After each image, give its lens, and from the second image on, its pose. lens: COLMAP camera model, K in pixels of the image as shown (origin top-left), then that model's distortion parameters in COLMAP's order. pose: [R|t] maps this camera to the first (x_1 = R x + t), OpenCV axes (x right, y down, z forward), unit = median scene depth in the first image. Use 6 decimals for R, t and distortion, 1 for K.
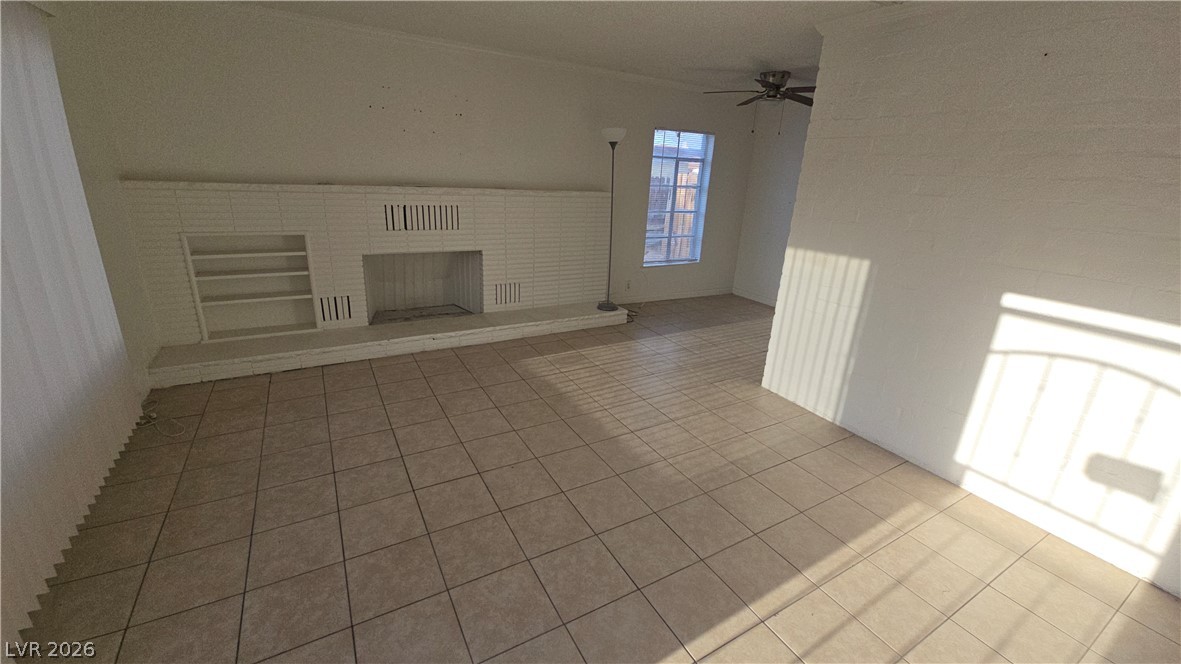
lens RADIAL K [[479.7, 0, 589.9], [0, 479.7, 326.2], [0, 0, 1]] dist [0.004504, -0.004381]
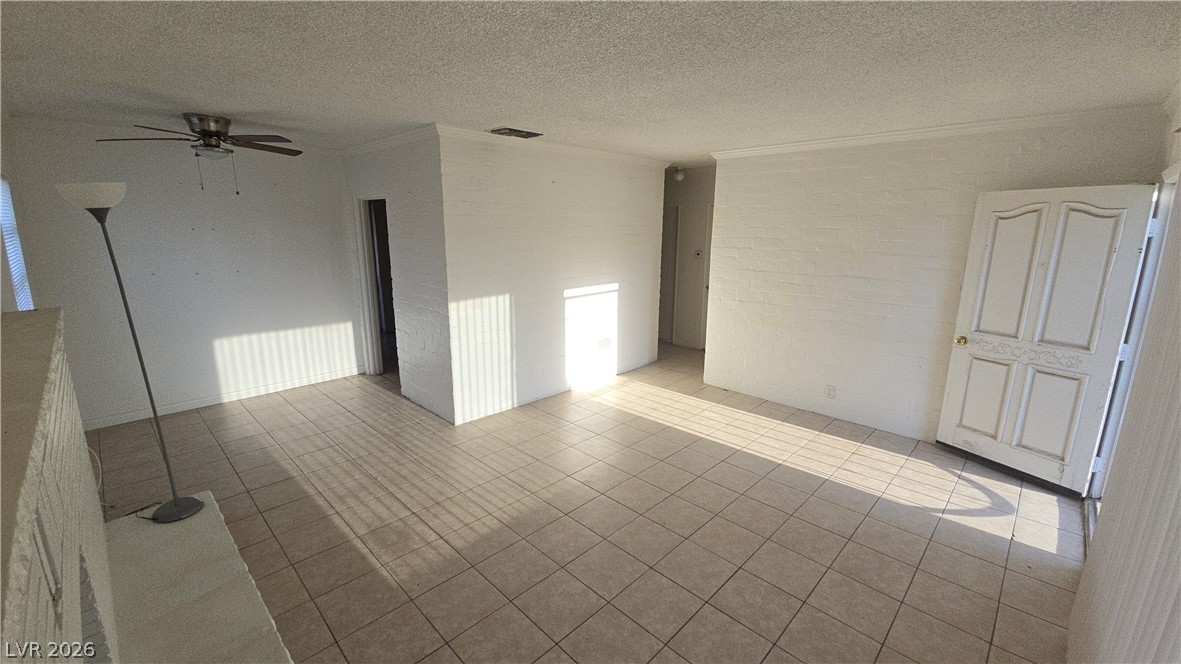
lens RADIAL K [[479.7, 0, 590.4], [0, 479.7, 333.3], [0, 0, 1]] dist [0.004504, -0.004381]
pose [[-0.262099, -0.267585, 0.927201, -0.832147], [0.285381, 0.896327, 0.339346, -0.423639], [-0.921879, 0.353548, -0.158563, 0.955213]]
